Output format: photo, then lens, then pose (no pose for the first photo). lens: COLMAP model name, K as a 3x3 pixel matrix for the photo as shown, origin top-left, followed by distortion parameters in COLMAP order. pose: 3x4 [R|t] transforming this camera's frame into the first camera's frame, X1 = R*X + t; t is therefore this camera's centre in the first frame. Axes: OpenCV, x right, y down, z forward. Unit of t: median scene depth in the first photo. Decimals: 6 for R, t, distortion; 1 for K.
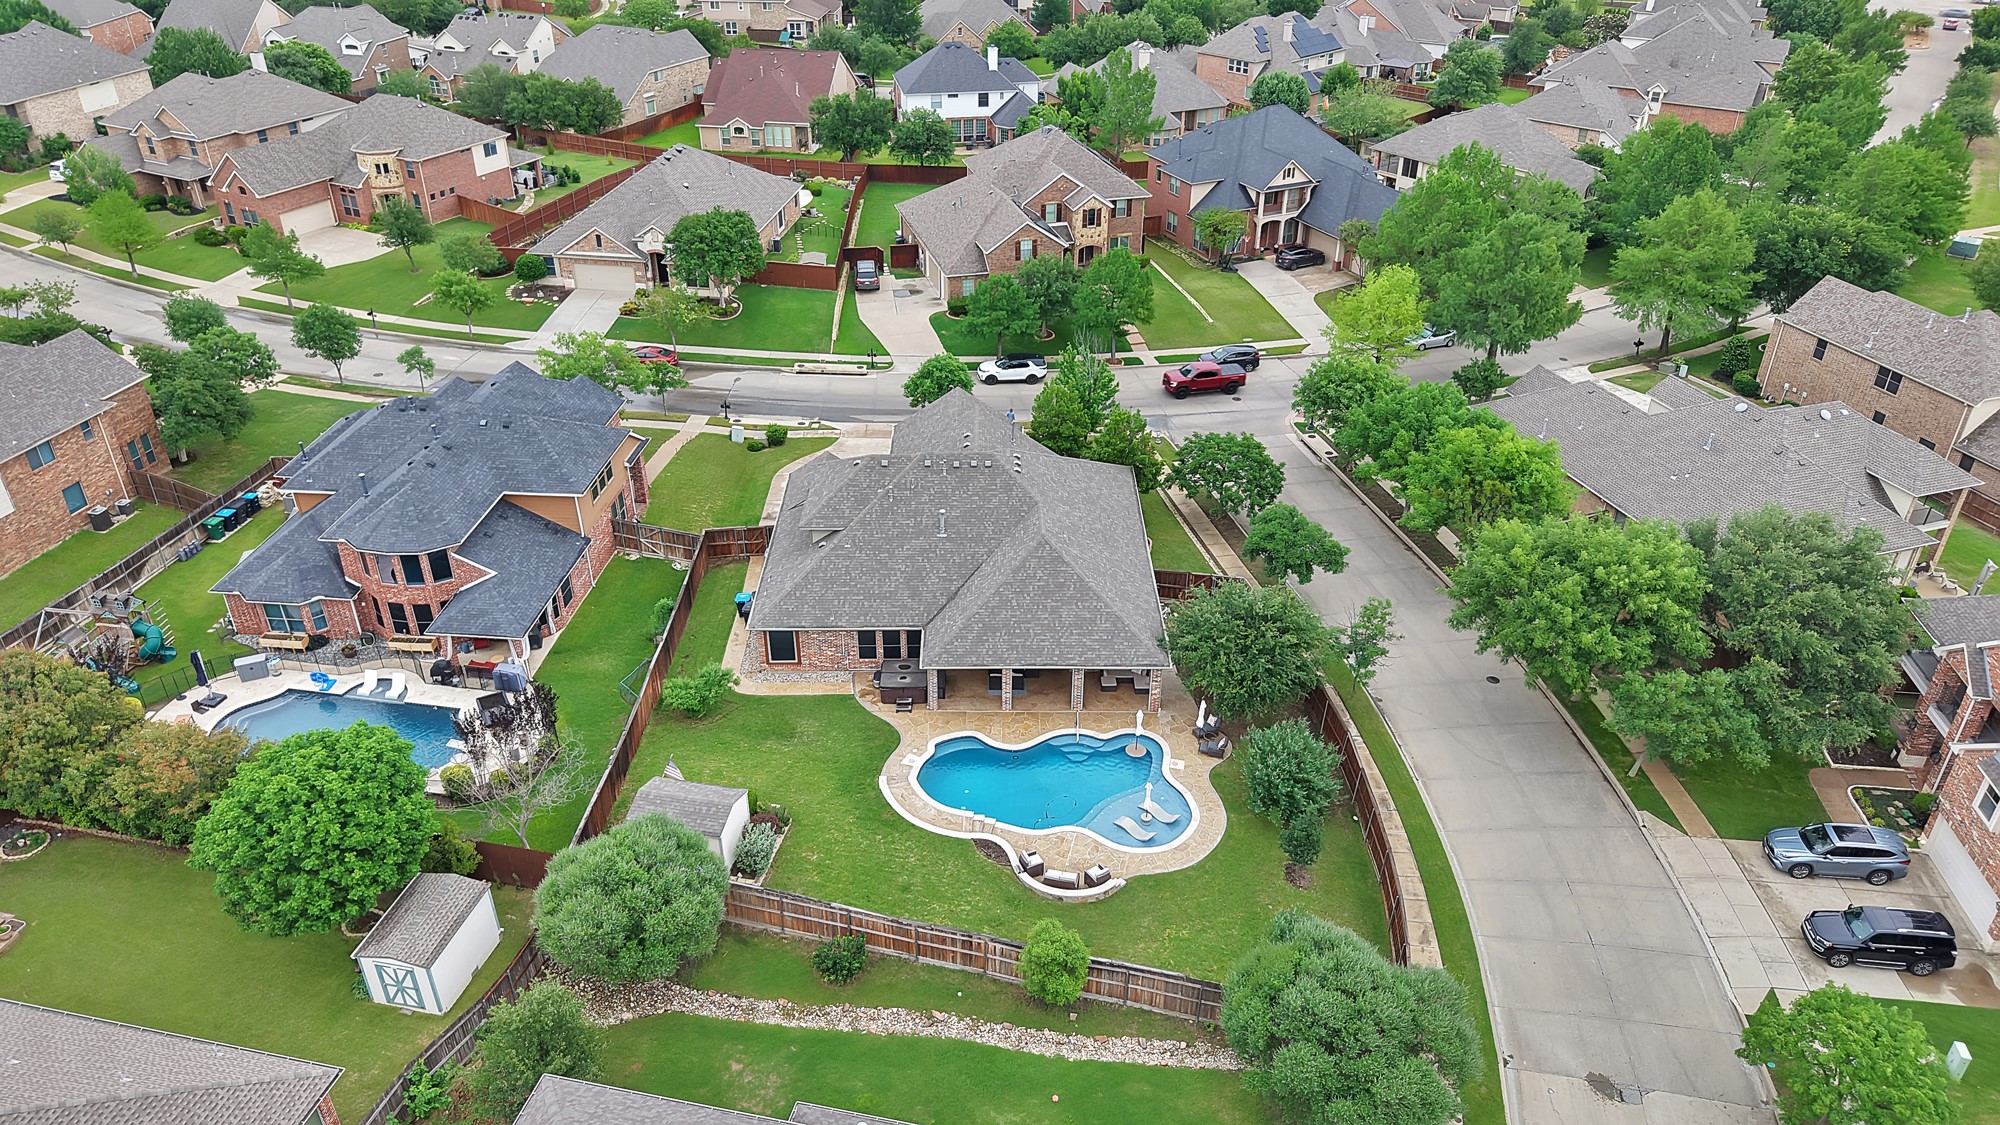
lens RADIAL K [[1604.9, 0, 1000.0], [0, 1604.9, 562.5], [0, 0, 1]] dist [0.003652, 0.000367]
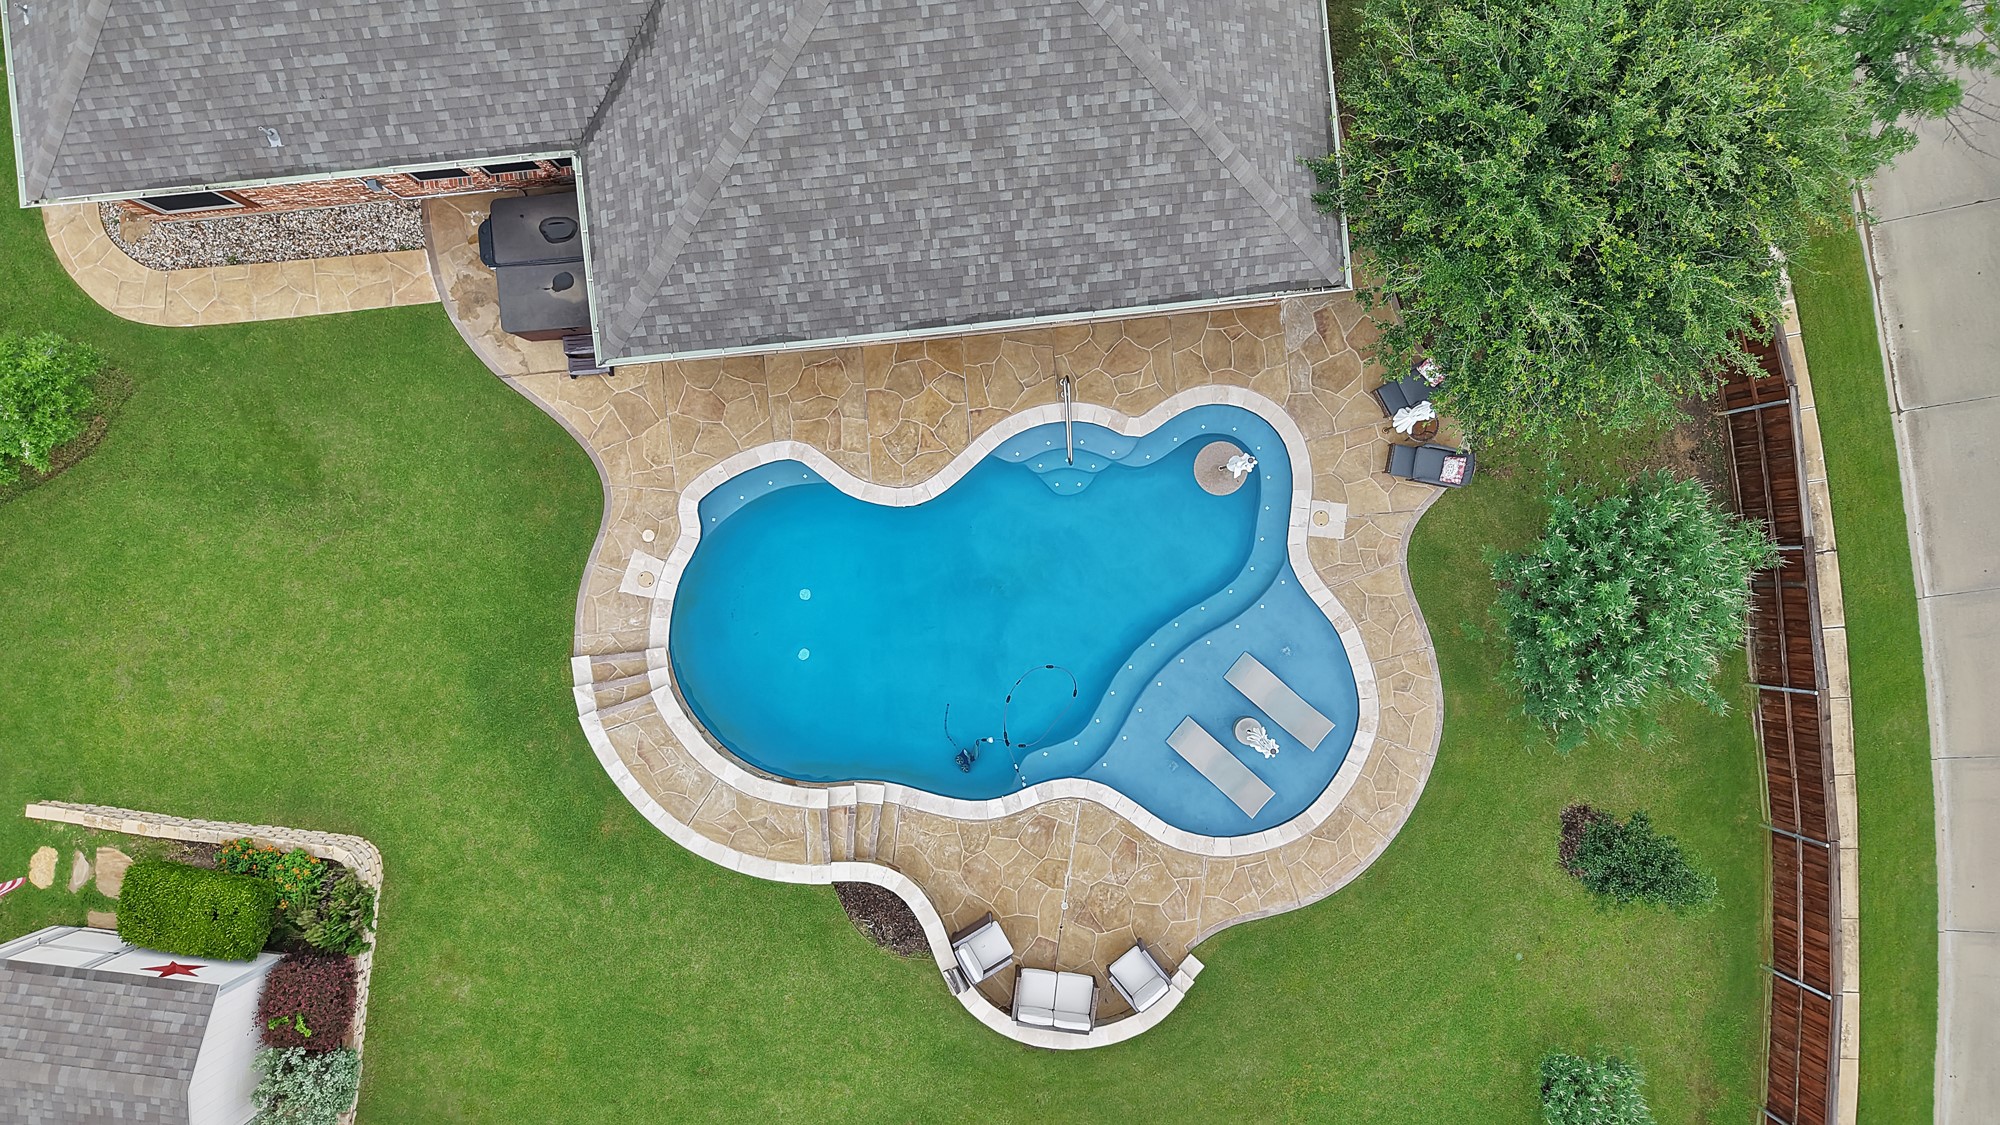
lens RADIAL K [[1348.3, 0, 1000.0], [0, 1348.3, 562.5], [0, 0, 1]] dist [0.004935, 0.000359]
pose [[0.996227, -0.086688, 0.004056, 0.028694], [0.038638, 0.484904, 0.873713, -0.157103], [-0.077707, -0.870260, 0.486424, 0.831909]]
